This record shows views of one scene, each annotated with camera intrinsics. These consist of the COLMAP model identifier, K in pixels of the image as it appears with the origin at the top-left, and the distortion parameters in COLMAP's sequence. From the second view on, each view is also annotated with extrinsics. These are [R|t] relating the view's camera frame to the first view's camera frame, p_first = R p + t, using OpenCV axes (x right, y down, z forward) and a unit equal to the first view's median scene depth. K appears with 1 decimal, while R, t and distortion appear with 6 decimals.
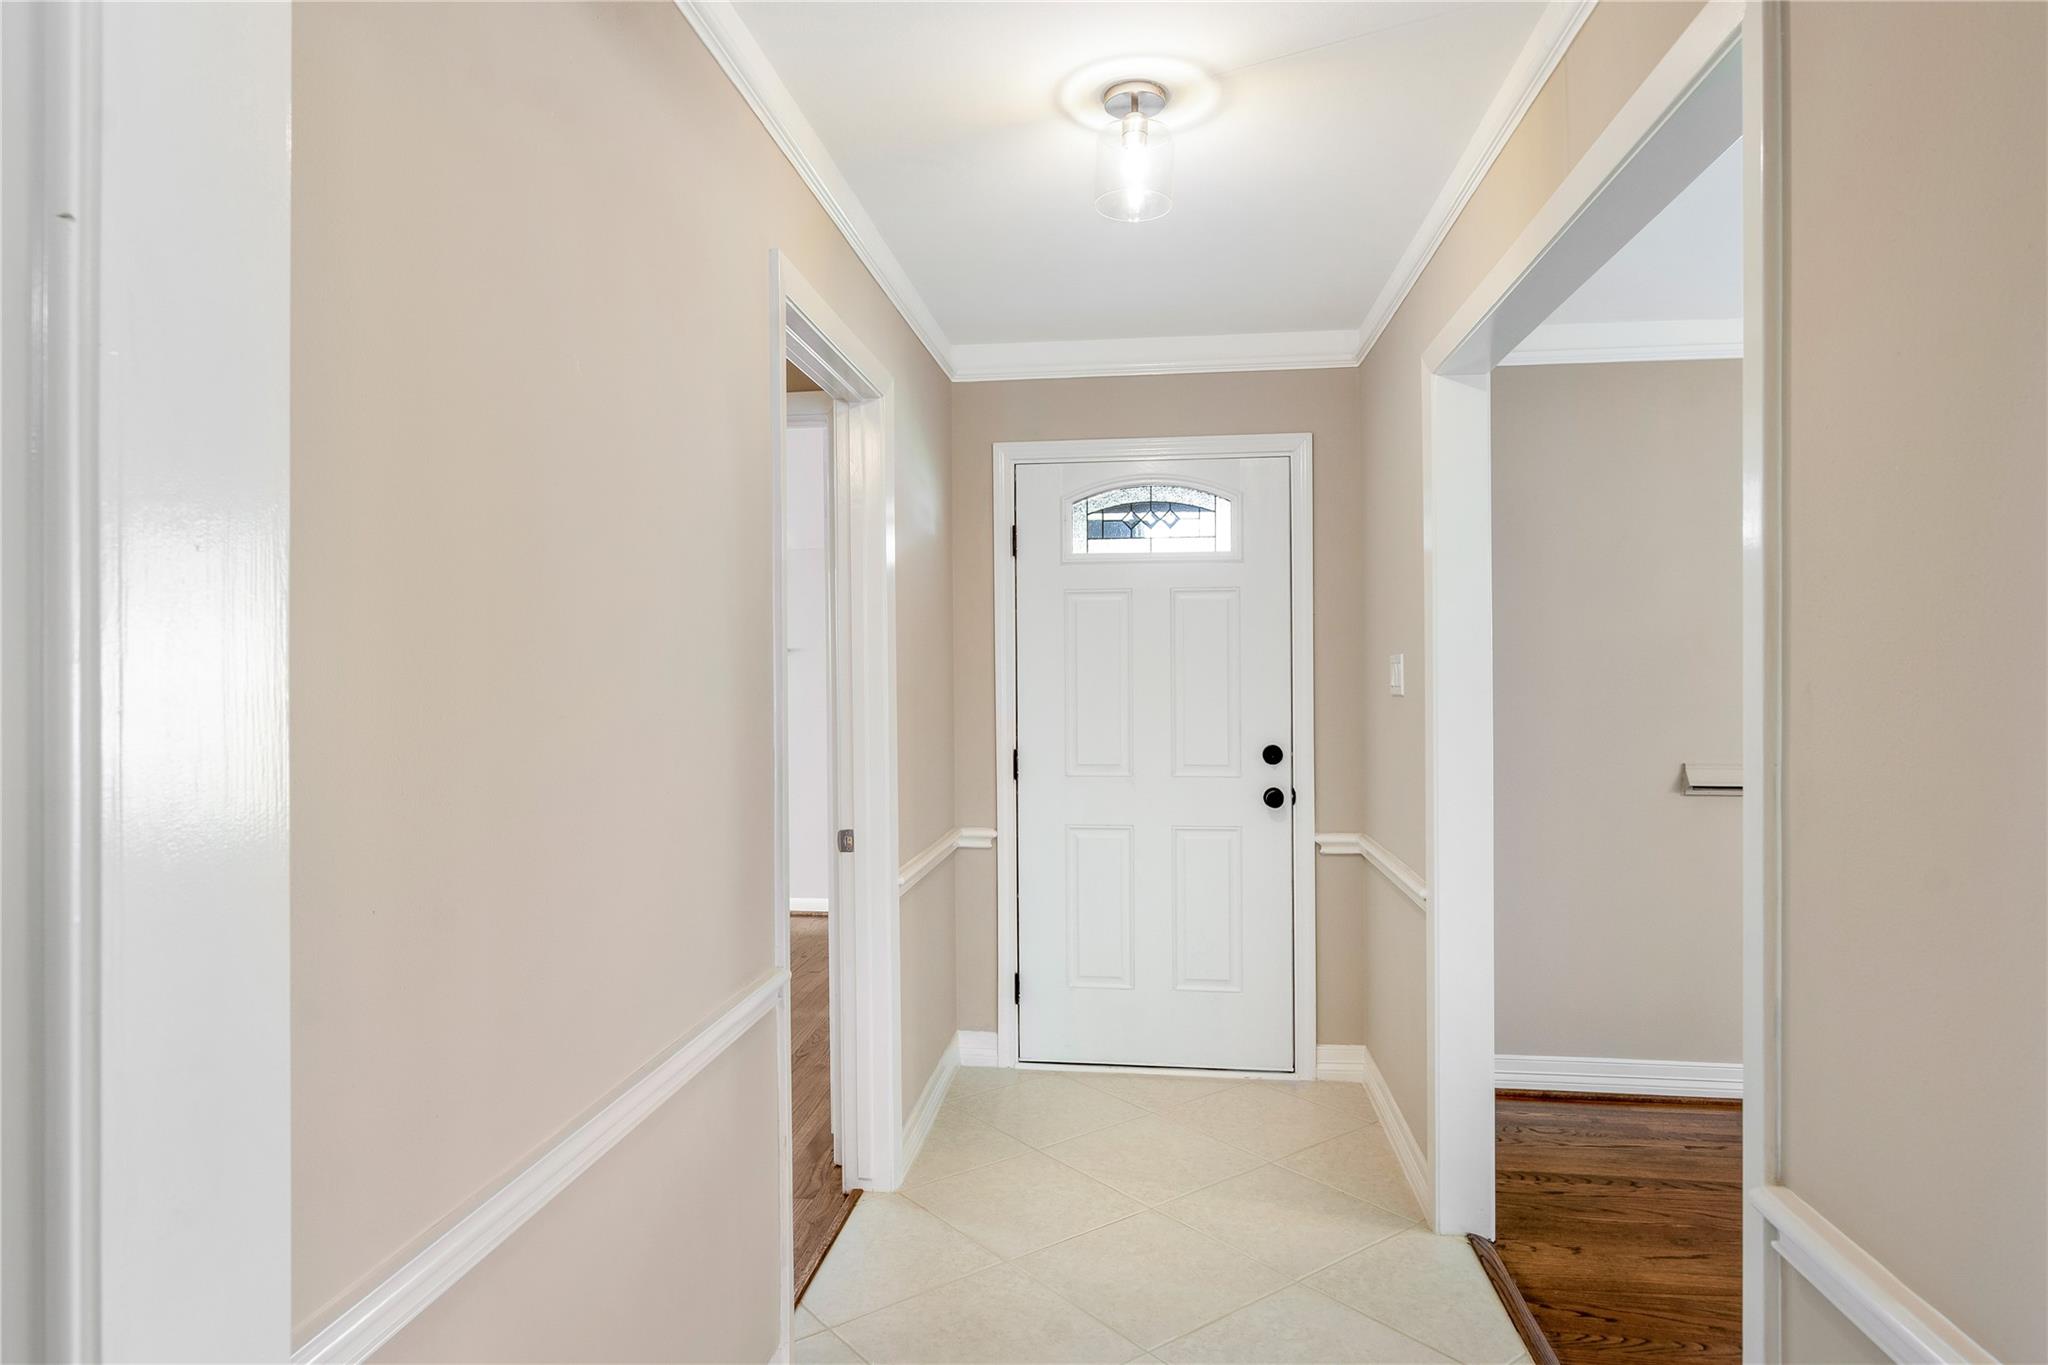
lens RADIAL K [[1175.1, 0, 1010.3], [0, 1175.1, 654.9], [0, 0, 1]] dist [0.002115, -0.001259]
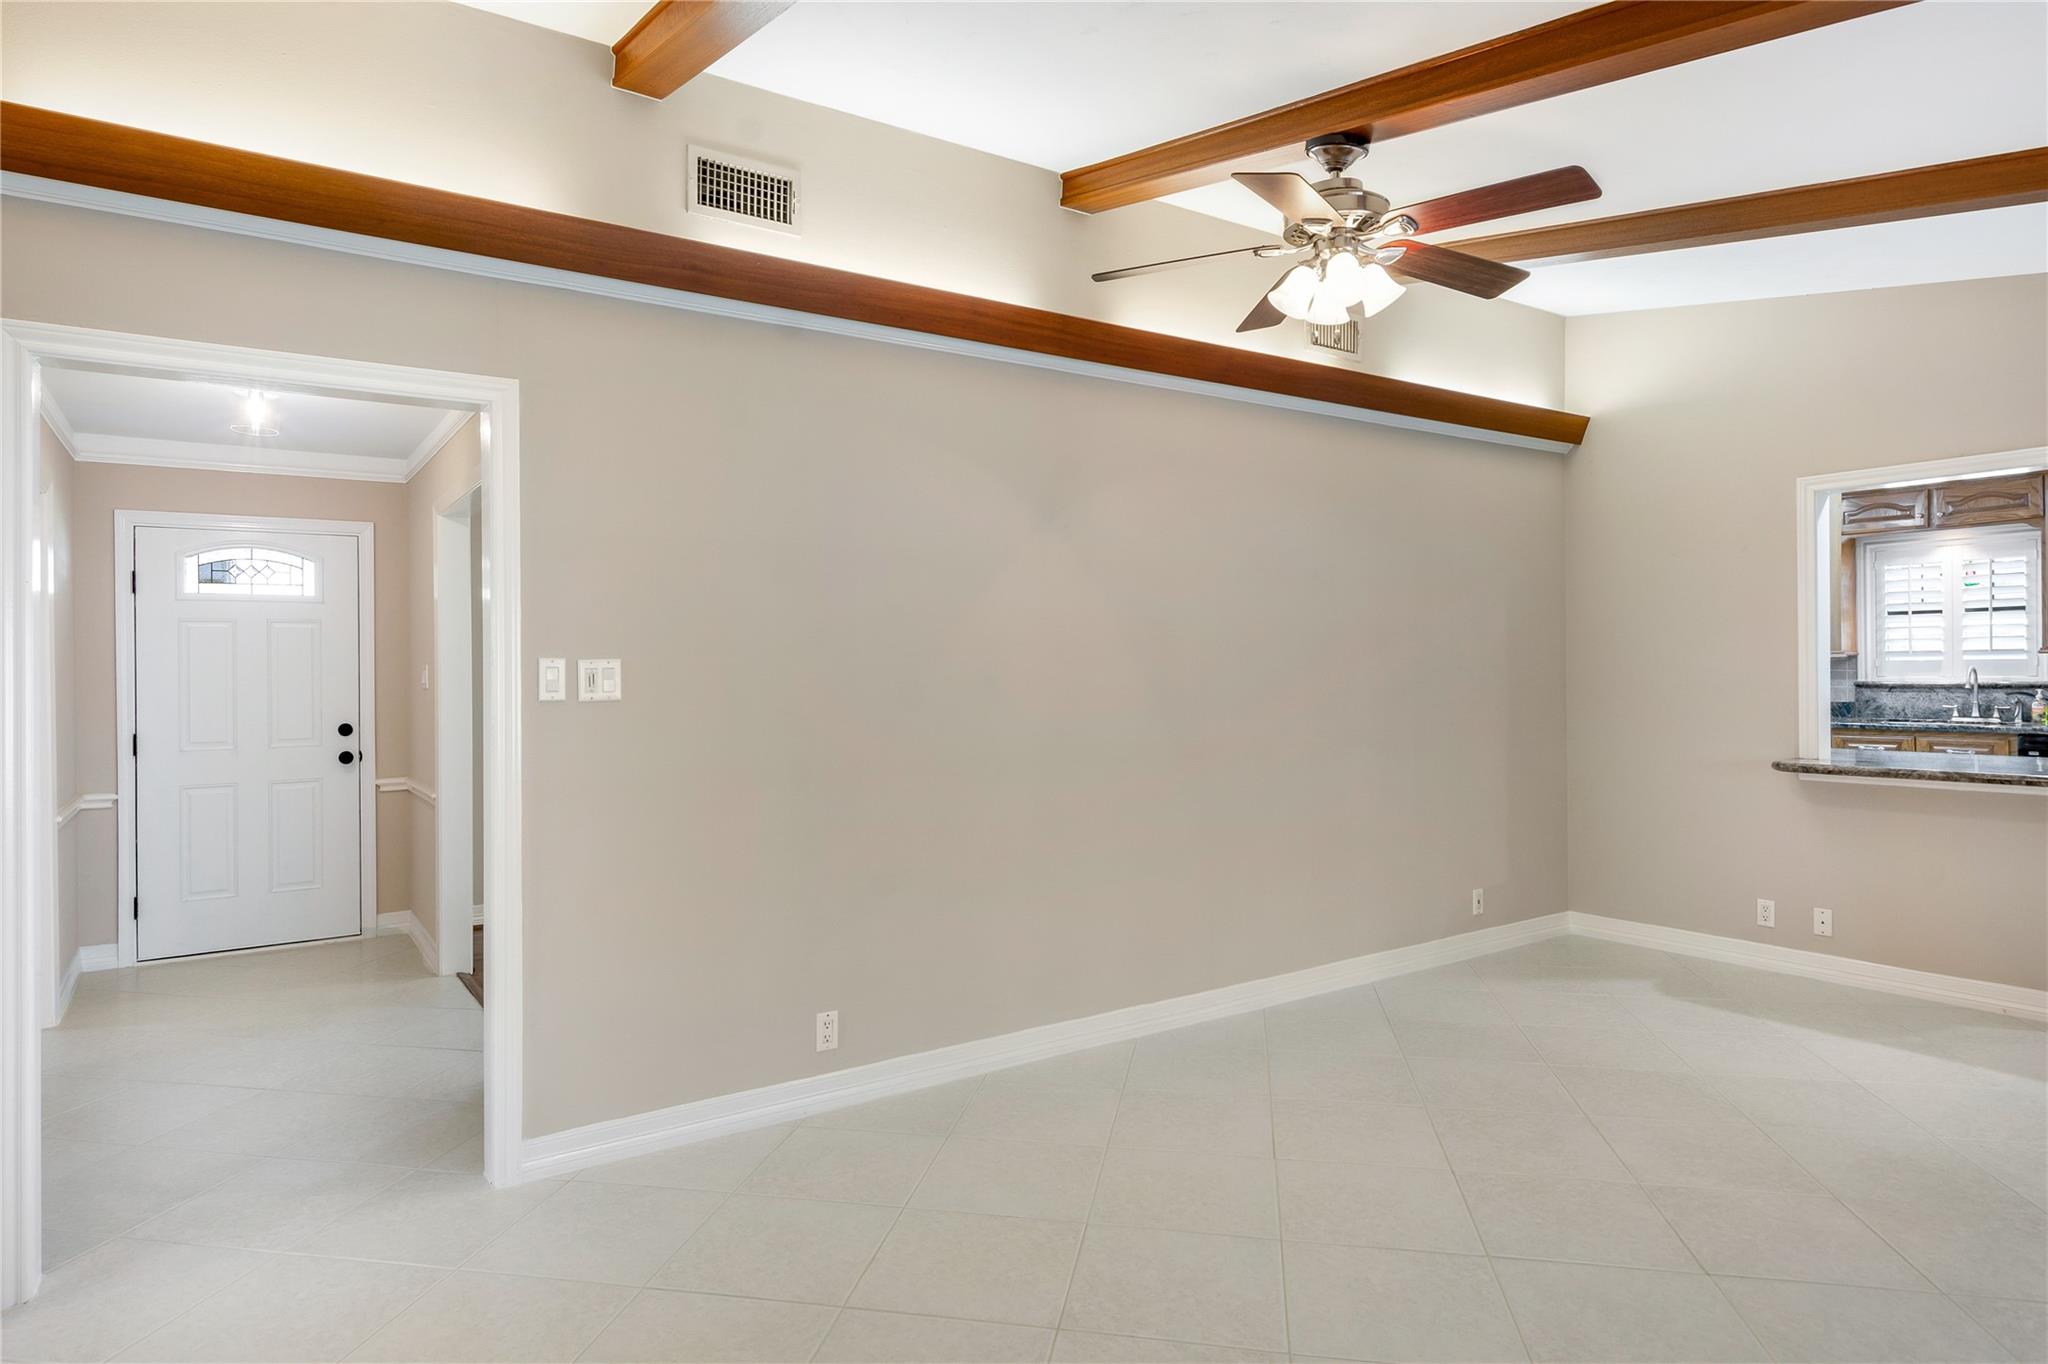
lens RADIAL K [[1173.1, 0, 1019.2], [0, 1173.1, 665.8], [0, 0, 1]] dist [-0.001383, -0.000939]
pose [[0.750421, 0.000415, 0.660960, -0.128820], [-0.000648, 1.000000, 0.000108, -0.000320], [-0.660960, -0.000509, 0.750421, -0.730851]]
